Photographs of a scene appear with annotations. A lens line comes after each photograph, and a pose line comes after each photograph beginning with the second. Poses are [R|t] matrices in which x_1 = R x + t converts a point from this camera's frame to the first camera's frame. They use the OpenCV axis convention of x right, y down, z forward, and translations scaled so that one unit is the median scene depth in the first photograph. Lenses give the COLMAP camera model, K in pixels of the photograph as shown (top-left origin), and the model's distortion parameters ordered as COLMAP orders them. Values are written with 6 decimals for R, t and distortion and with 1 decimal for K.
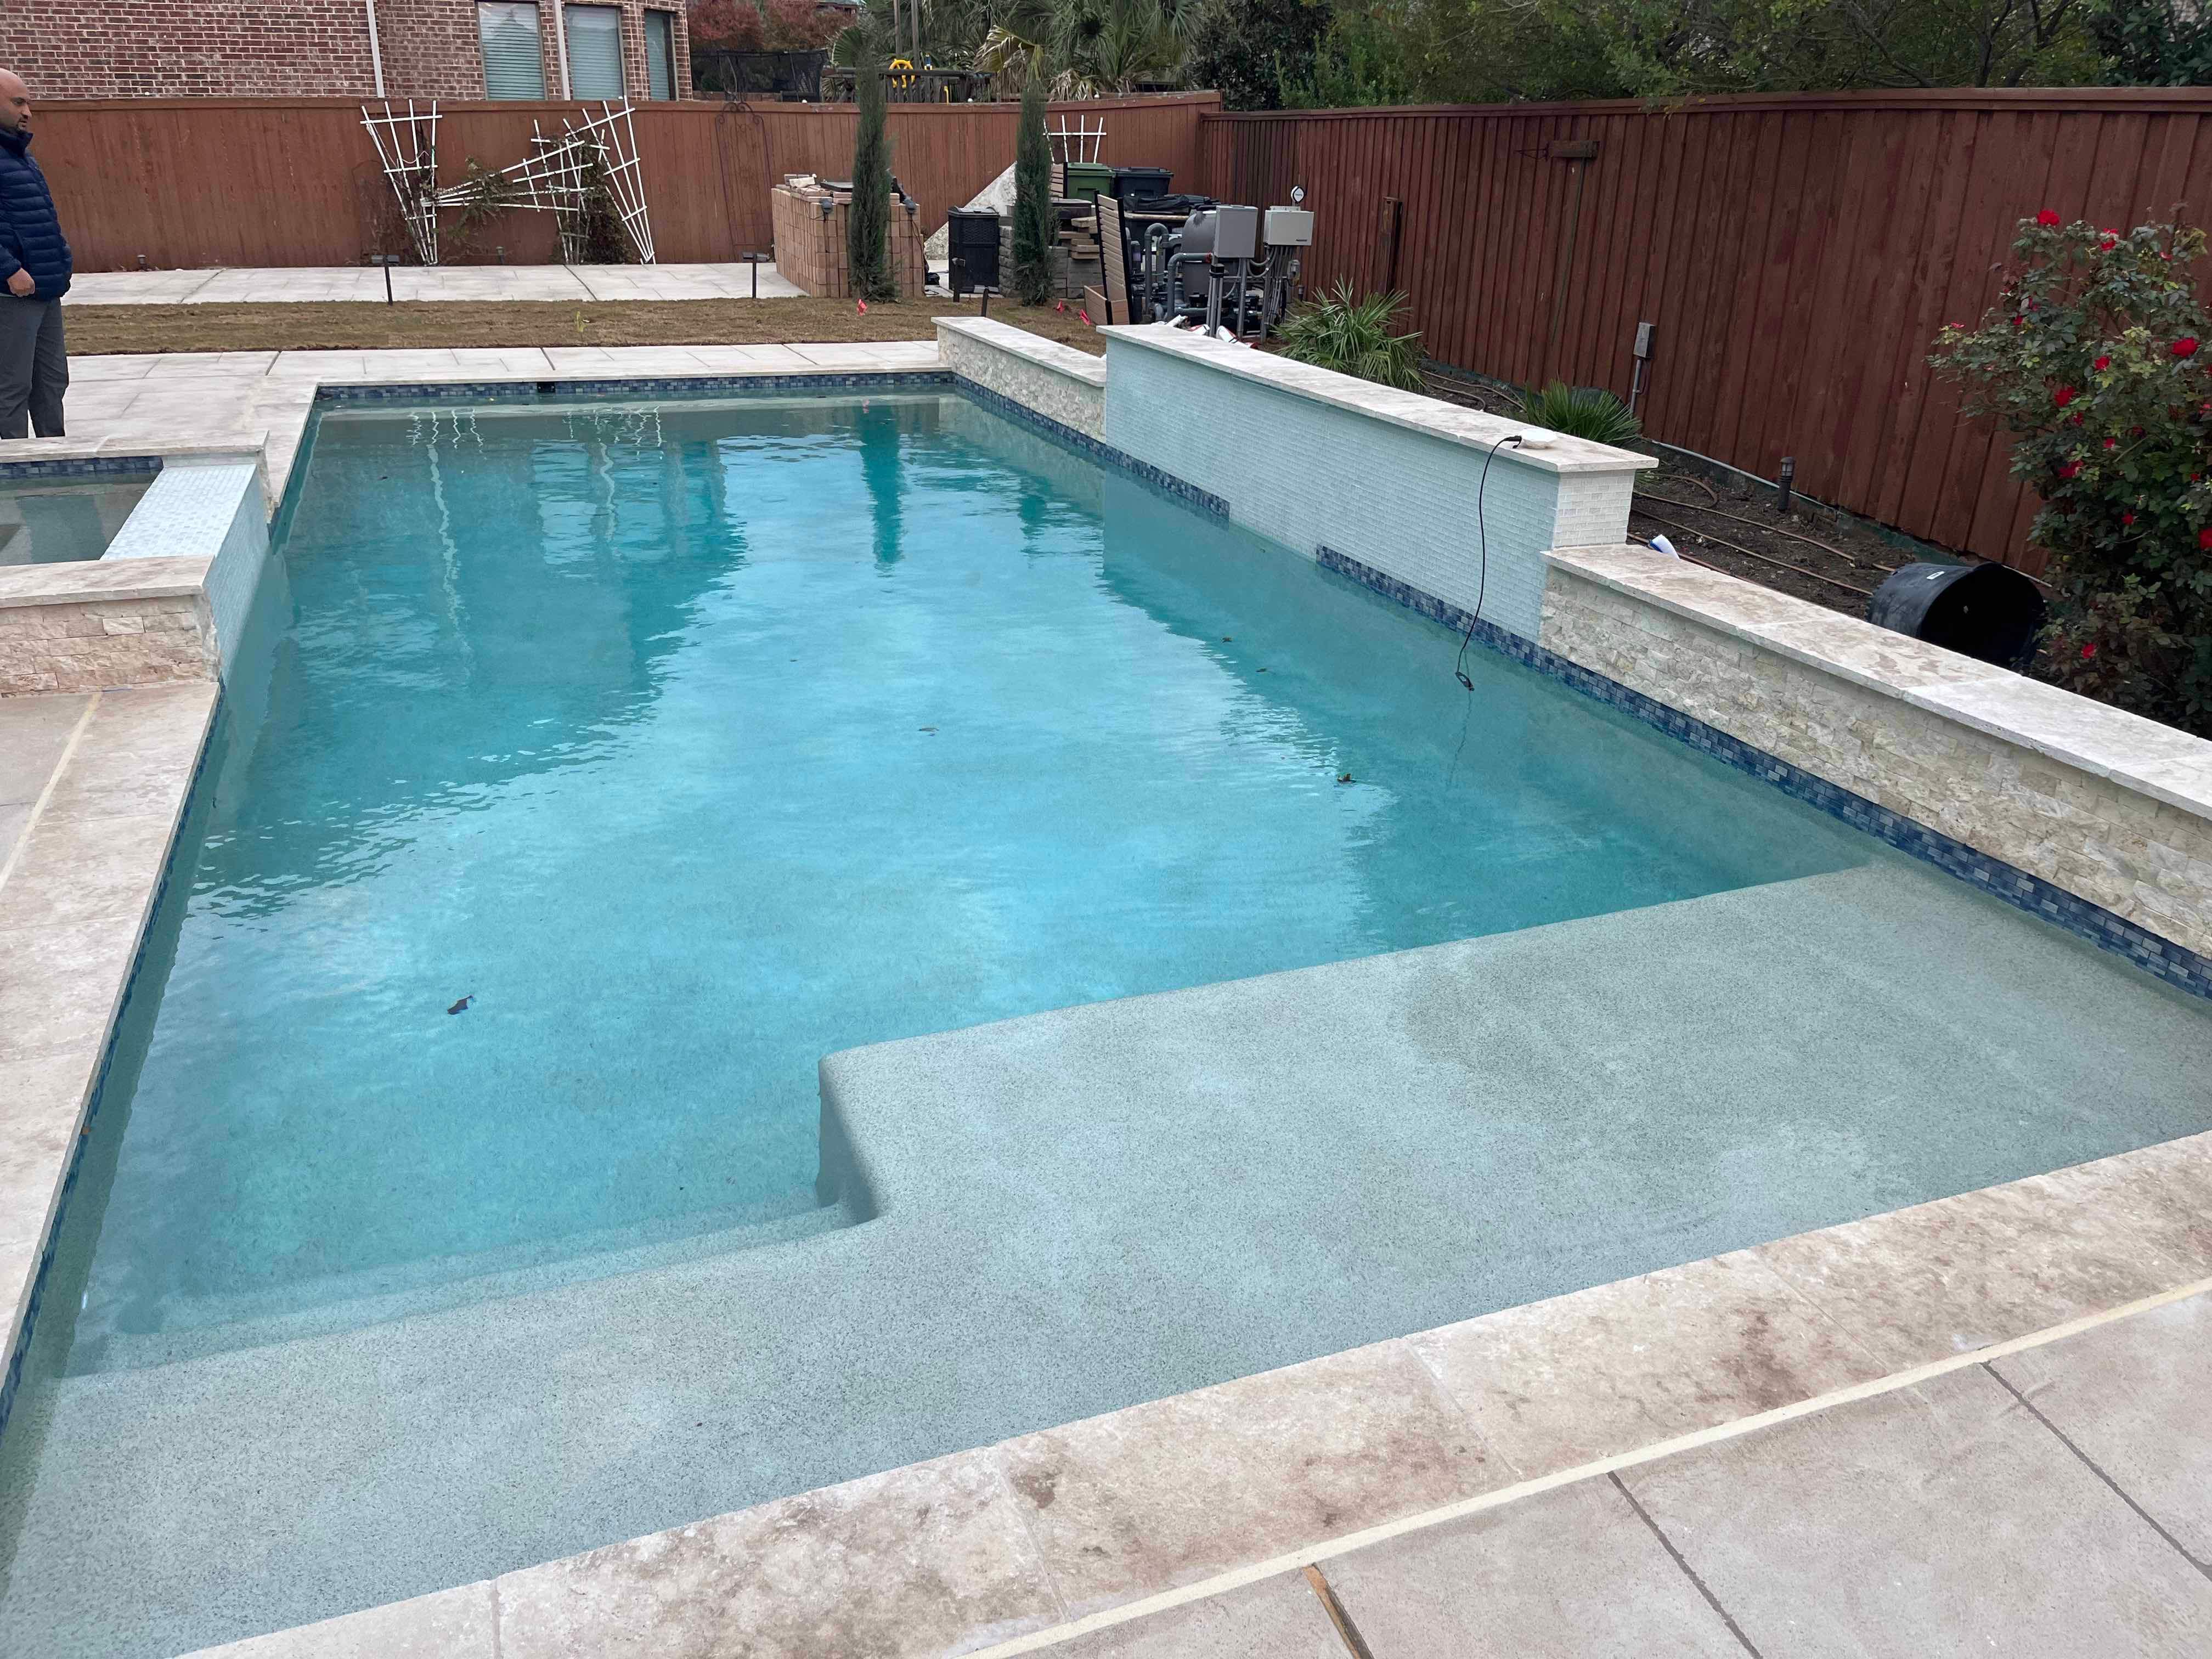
lens RADIAL K [[1689.9, 0, 1094.9], [0, 1689.9, 819.5], [0, 0, 1]] dist [-0.003557, -0.025595]
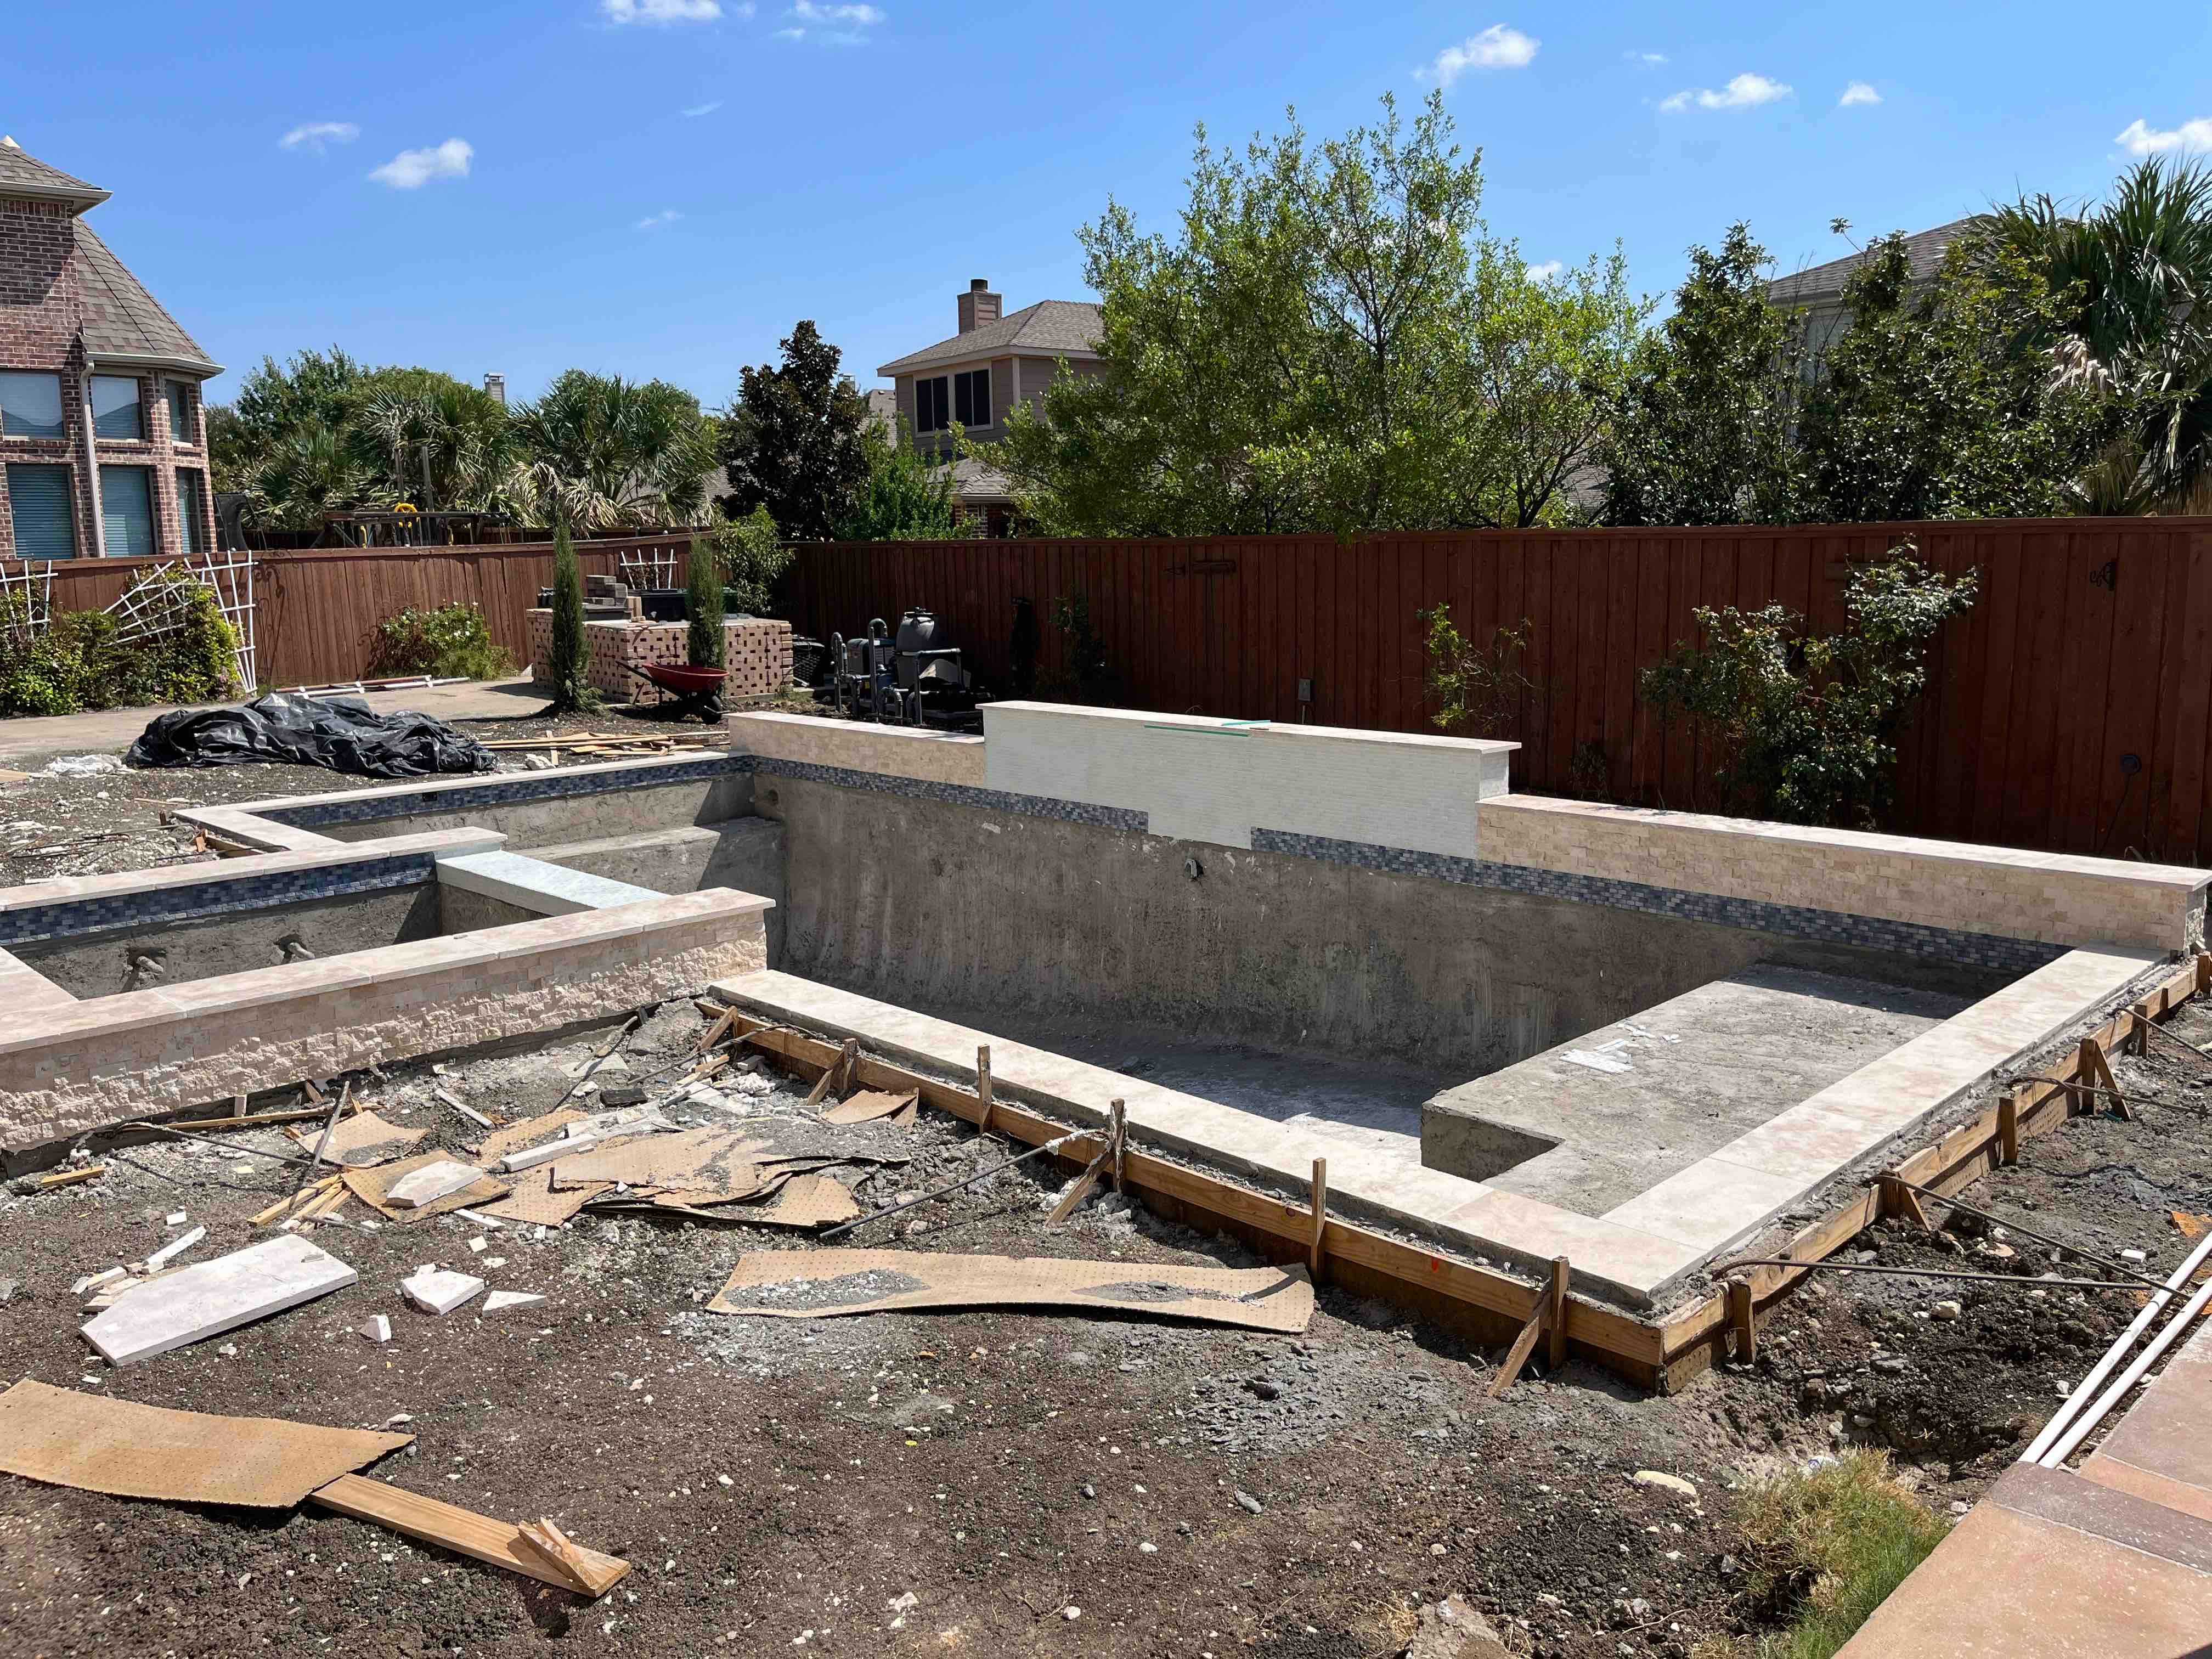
lens RADIAL K [[1689.9, 0, 1116.9], [0, 1689.9, 830.2], [0, 0, 1]] dist [-0.003557, -0.025595]
pose [[0.913851, -0.103362, 0.392674, -0.688438], [0.185786, 0.966332, -0.178007, 0.091225], [-0.361054, 0.235626, 0.902286, -0.338855]]
